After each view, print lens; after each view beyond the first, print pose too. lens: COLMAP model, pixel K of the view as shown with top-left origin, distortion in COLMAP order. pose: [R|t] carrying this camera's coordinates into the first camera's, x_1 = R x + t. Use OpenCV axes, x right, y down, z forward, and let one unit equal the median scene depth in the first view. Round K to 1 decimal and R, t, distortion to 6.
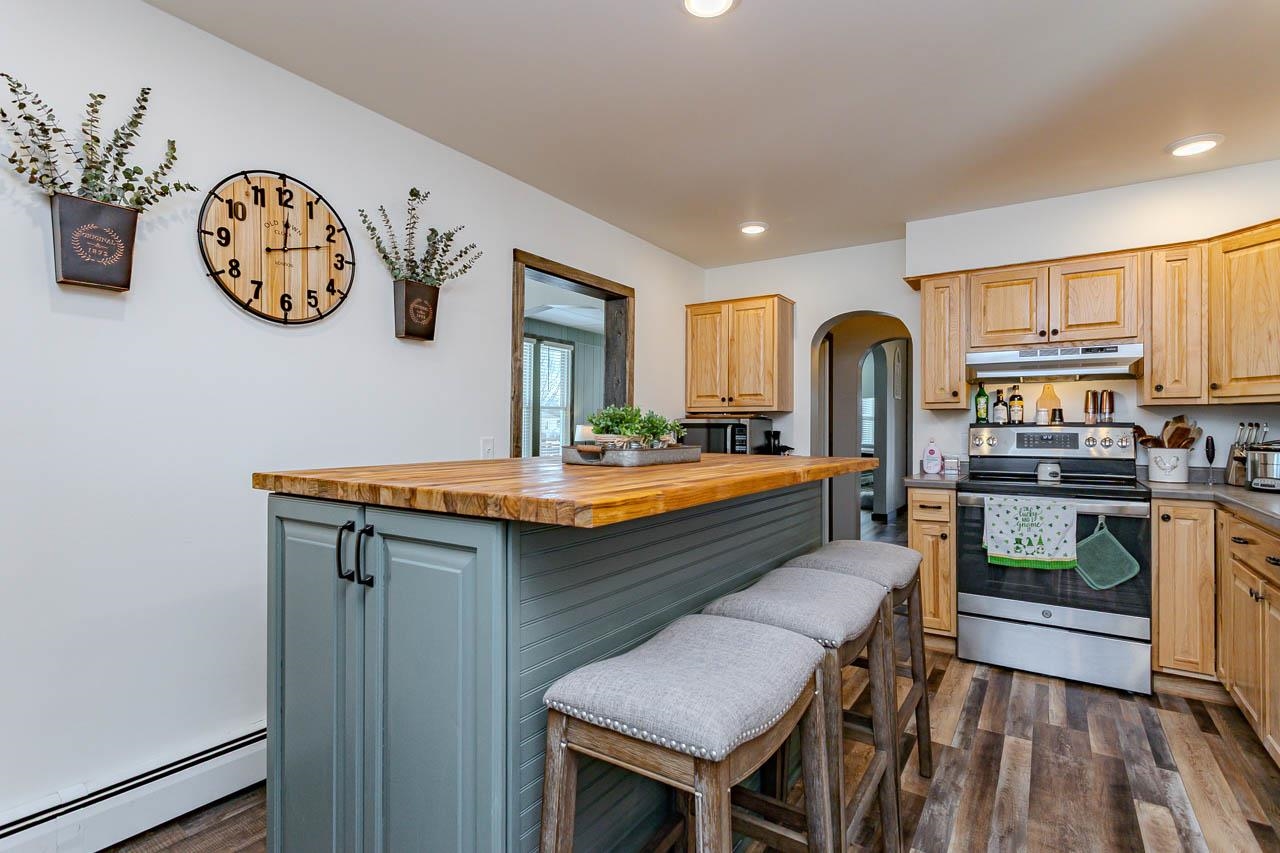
lens RADIAL K [[596.5, 0, 628.4], [0, 596.5, 424.2], [0, 0, 1]] dist [0.002250, 0.000123]
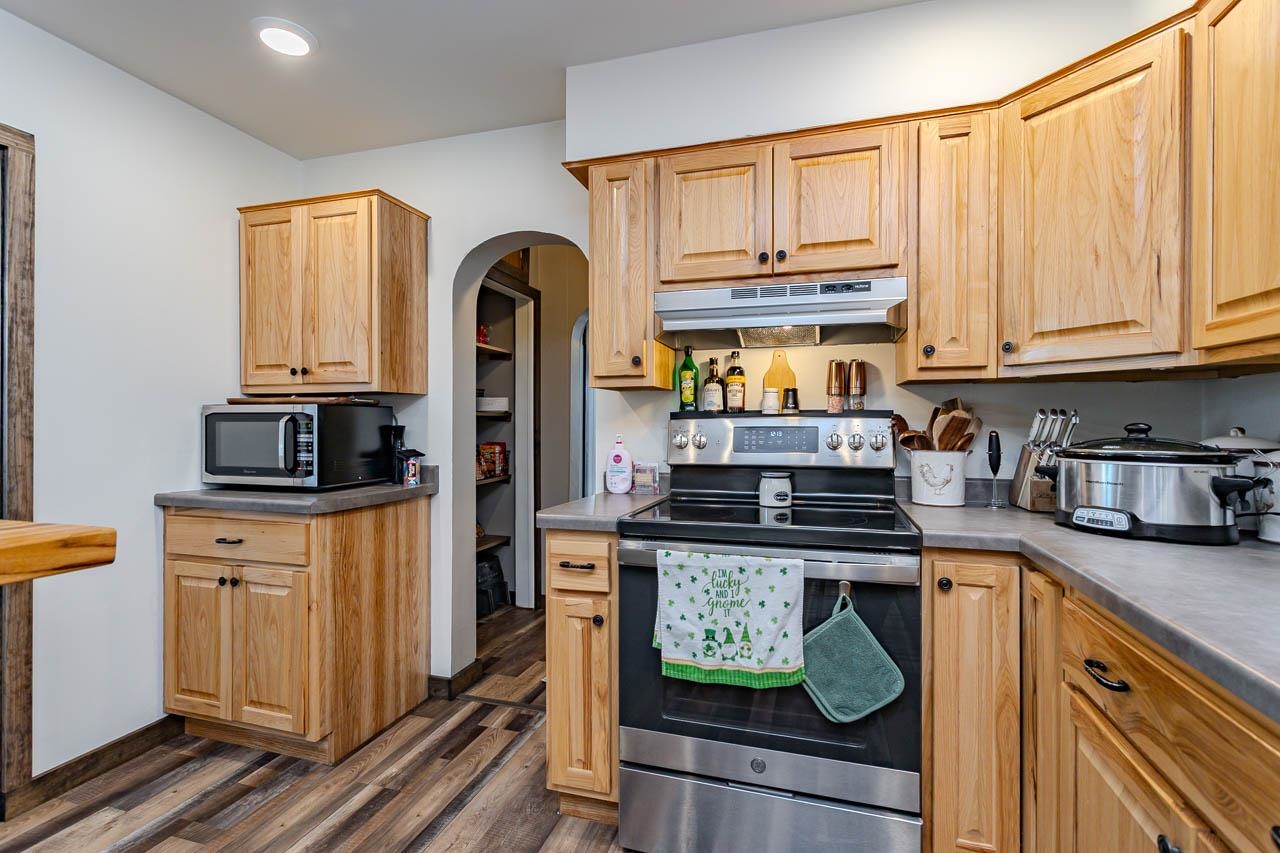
lens RADIAL K [[623.9, 0, 600.7], [0, 623.9, 424.3], [0, 0, 1]] dist [0.000577, 0.001502]
pose [[0.962148, -0.005927, 0.272461, 0.379336], [0.002693, 0.999921, 0.012242, 0.003662], [-0.272512, -0.011045, 0.962089, 0.460902]]
